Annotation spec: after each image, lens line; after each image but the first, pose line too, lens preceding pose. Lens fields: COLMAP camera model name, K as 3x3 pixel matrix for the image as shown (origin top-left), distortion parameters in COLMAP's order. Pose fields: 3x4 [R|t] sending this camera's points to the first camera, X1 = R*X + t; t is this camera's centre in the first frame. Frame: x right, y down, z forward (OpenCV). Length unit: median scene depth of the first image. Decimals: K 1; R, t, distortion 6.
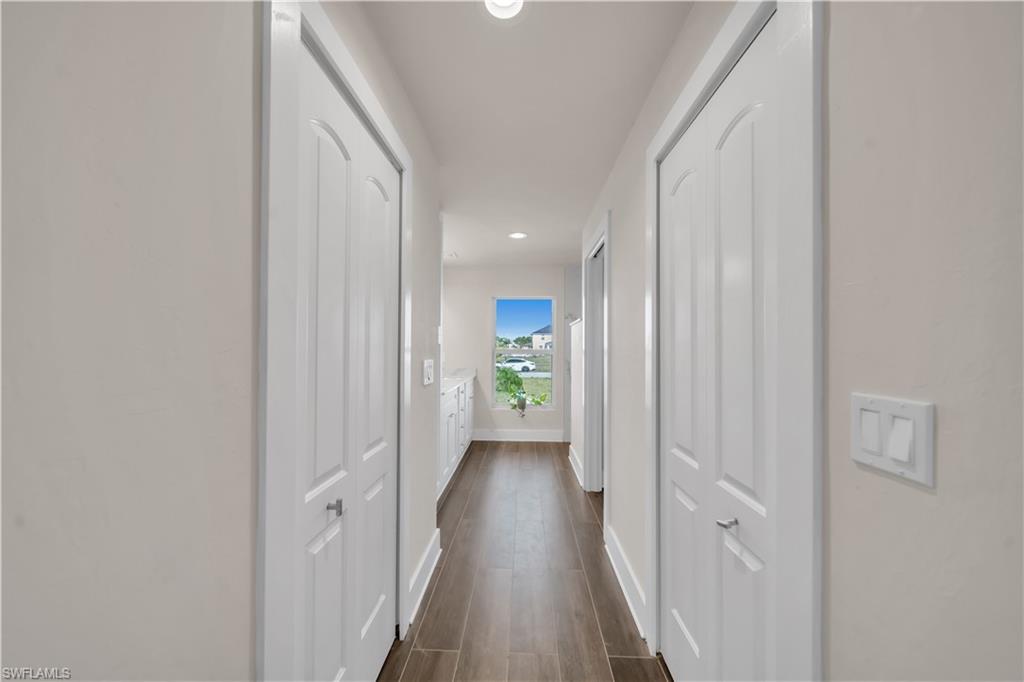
lens RADIAL K [[356.5, 0, 509.7], [0, 356.5, 345.4], [0, 0, 1]] dist [-0.009453, -0.000127]
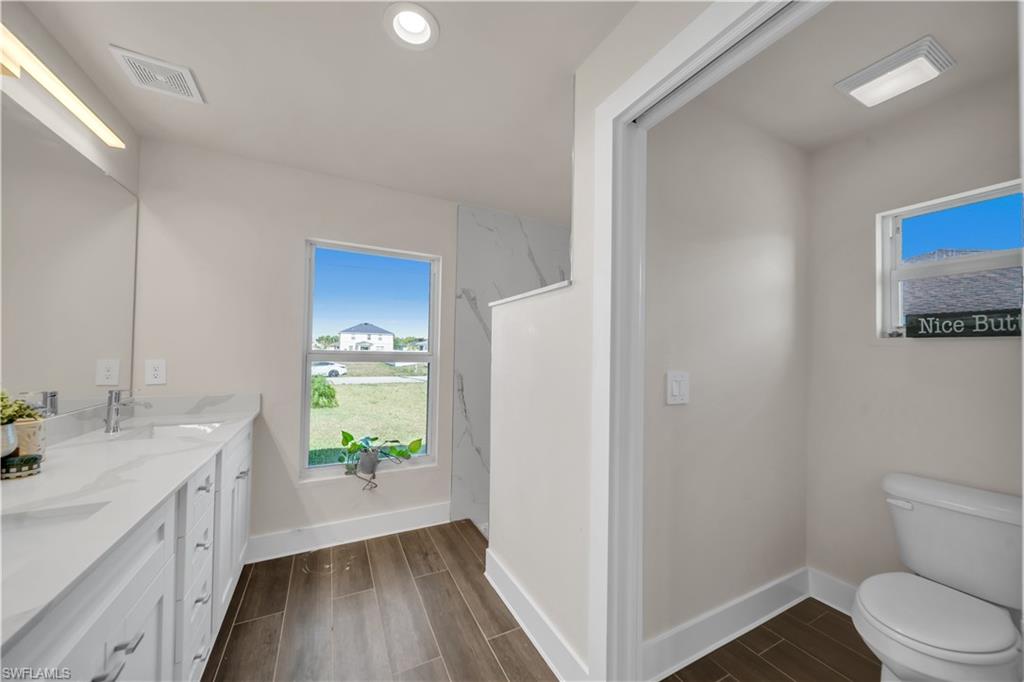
lens RADIAL K [[356.5, 0, 513.7], [0, 356.5, 345.9], [0, 0, 1]] dist [-0.009453, -0.000127]
pose [[0.868147, 0.018037, 0.495979, -0.040013], [-0.016838, 0.999835, -0.006887, 0.001649], [-0.496021, -0.002373, 0.868307, 0.455736]]
